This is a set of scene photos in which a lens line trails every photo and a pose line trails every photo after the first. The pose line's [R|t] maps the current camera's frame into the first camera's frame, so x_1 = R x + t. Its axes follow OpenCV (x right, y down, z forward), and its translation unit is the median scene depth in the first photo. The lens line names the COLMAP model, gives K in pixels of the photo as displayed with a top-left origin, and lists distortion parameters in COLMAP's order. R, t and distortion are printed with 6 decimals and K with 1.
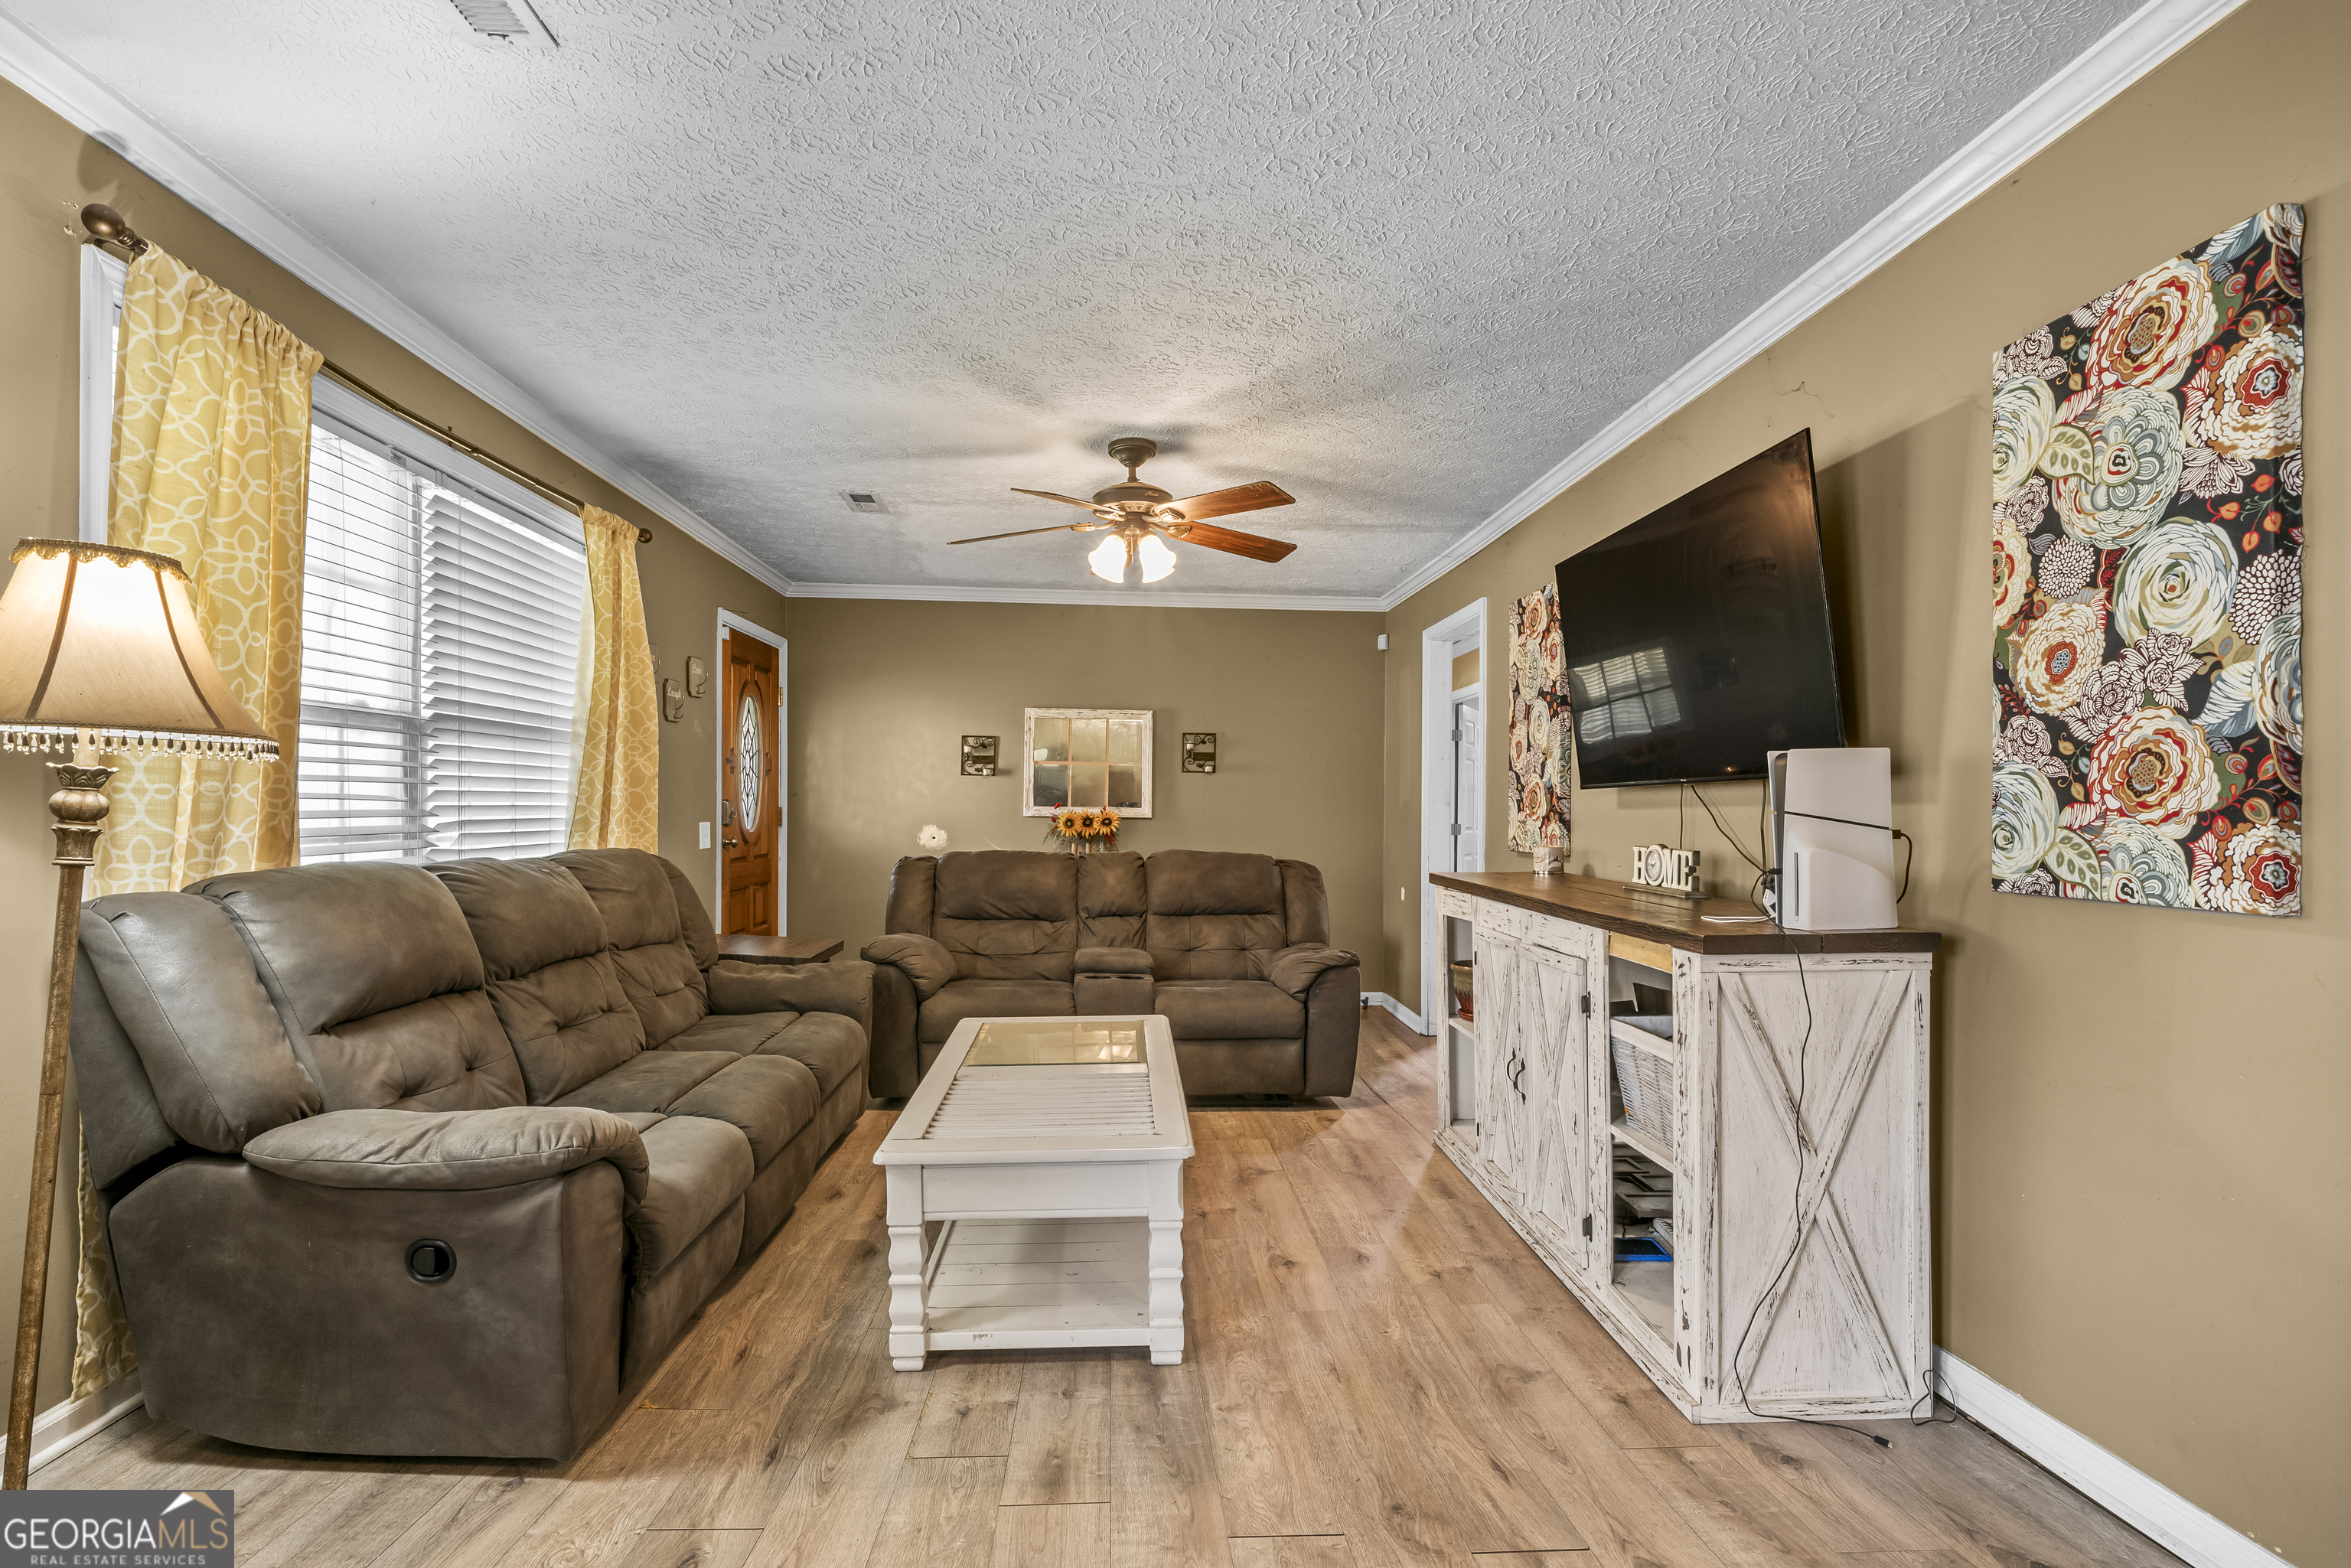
lens RADIAL K [[1067.6, 0, 1167.8], [0, 1067.6, 800.7], [0, 0, 1]] dist [0.002237, -0.000355]
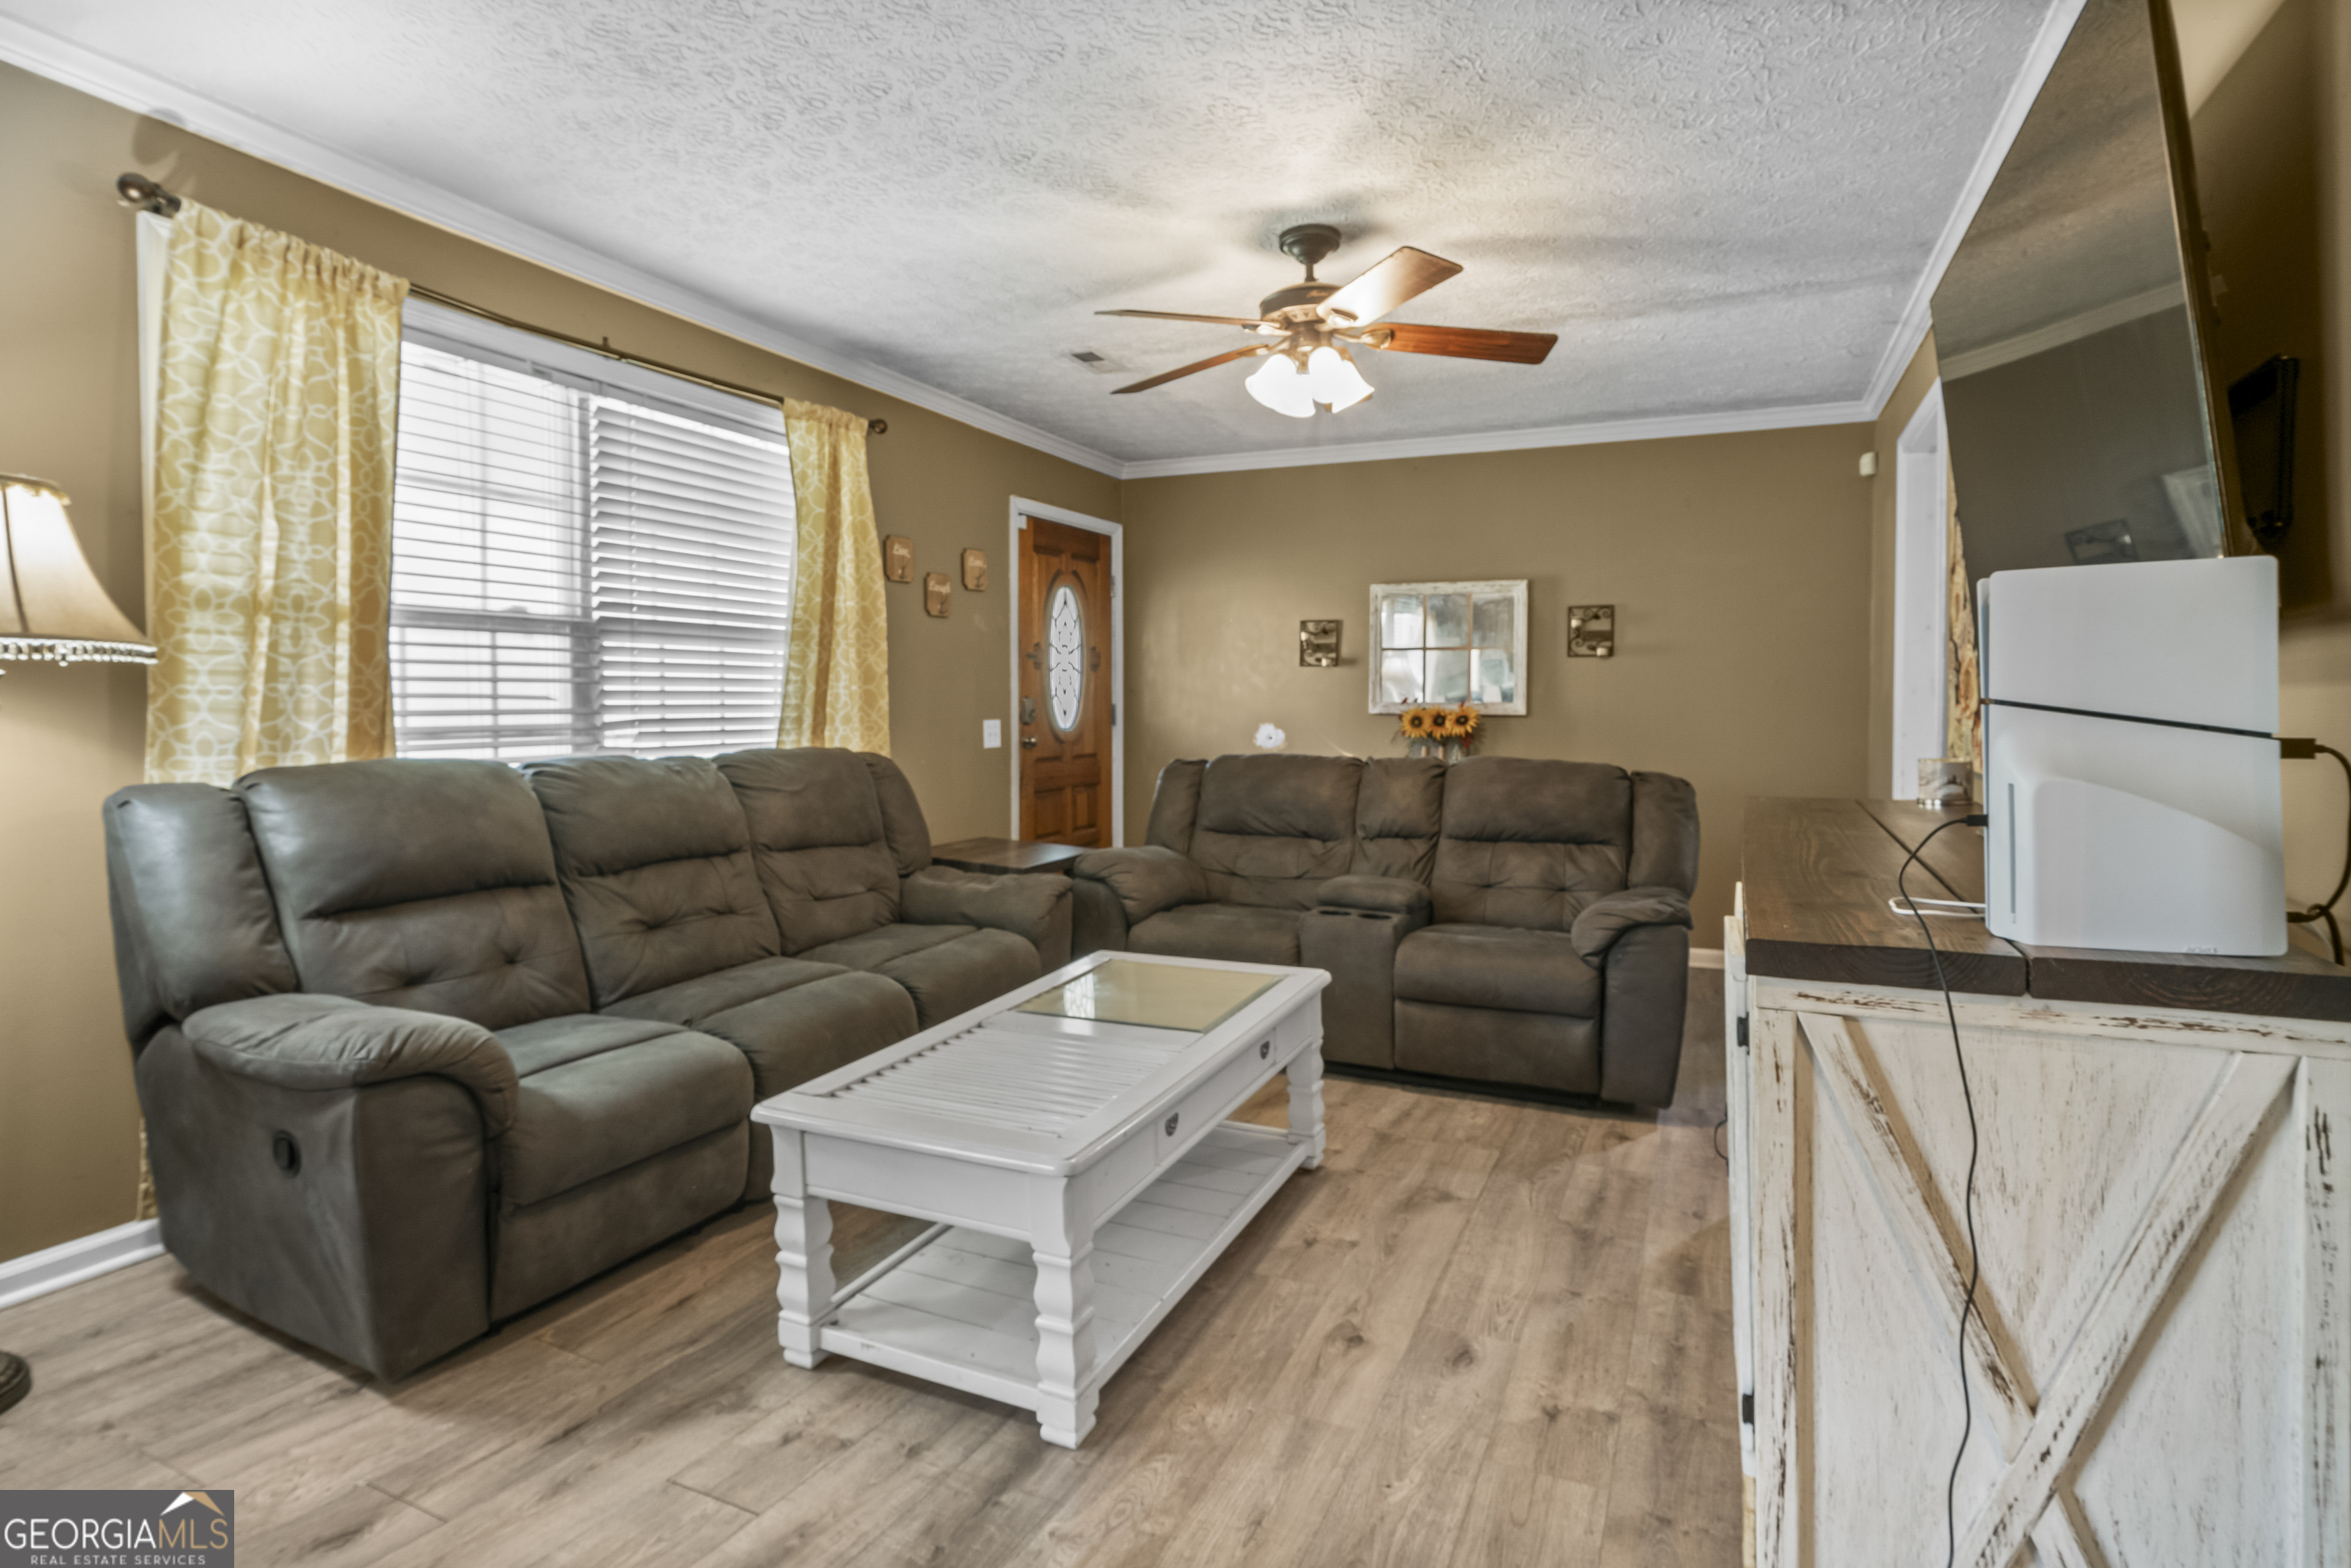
lens RADIAL K [[1164.3, 0, 1199.0], [0, 1164.3, 719.3], [0, 0, 1]] dist [0.004972, -0.001221]
pose [[0.889900, 0.000229, -0.456155, 0.391146], [0.008466, 0.999819, 0.017018, 0.005532], [0.456077, -0.019007, 0.889738, 0.279849]]
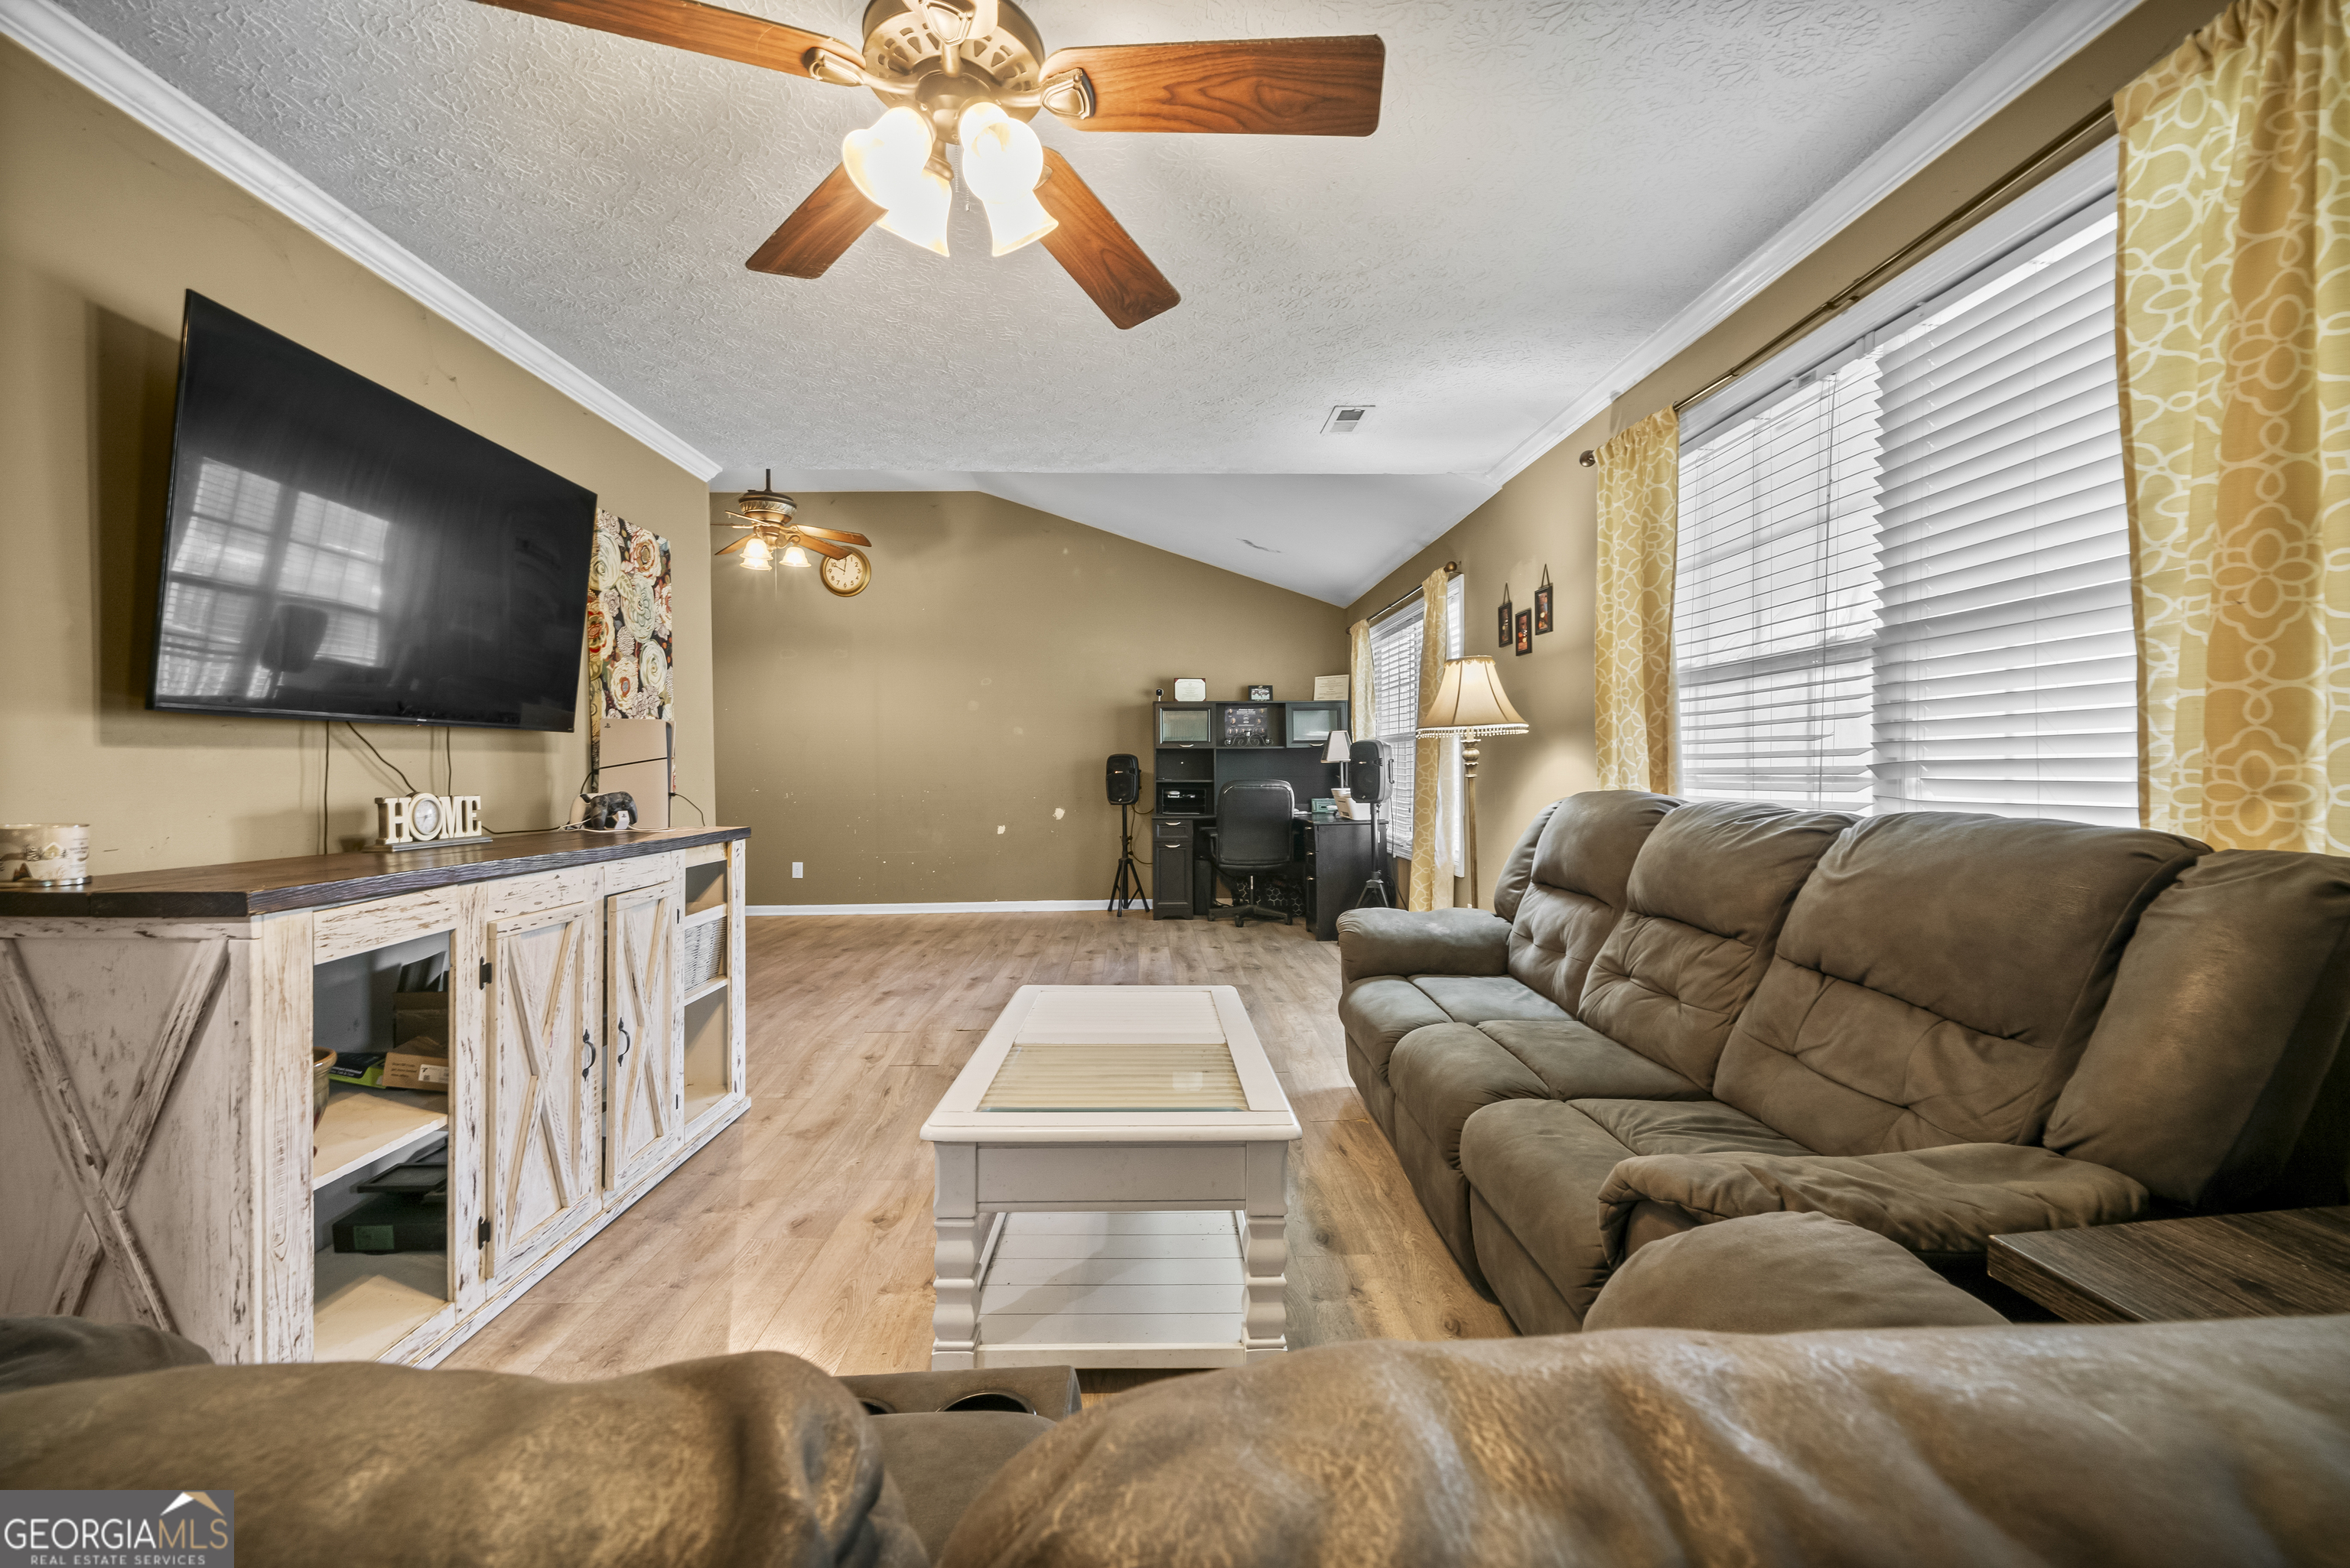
lens RADIAL K [[975.5, 0, 1168.1], [0, 975.5, 775.4], [0, 0, 1]] dist [0.000982, 0.000074]
pose [[-0.999550, 0.003232, 0.029821, -0.184971], [0.003171, 0.999993, -0.002083, 0.033681], [-0.029828, -0.001987, -0.999553, 1.959000]]
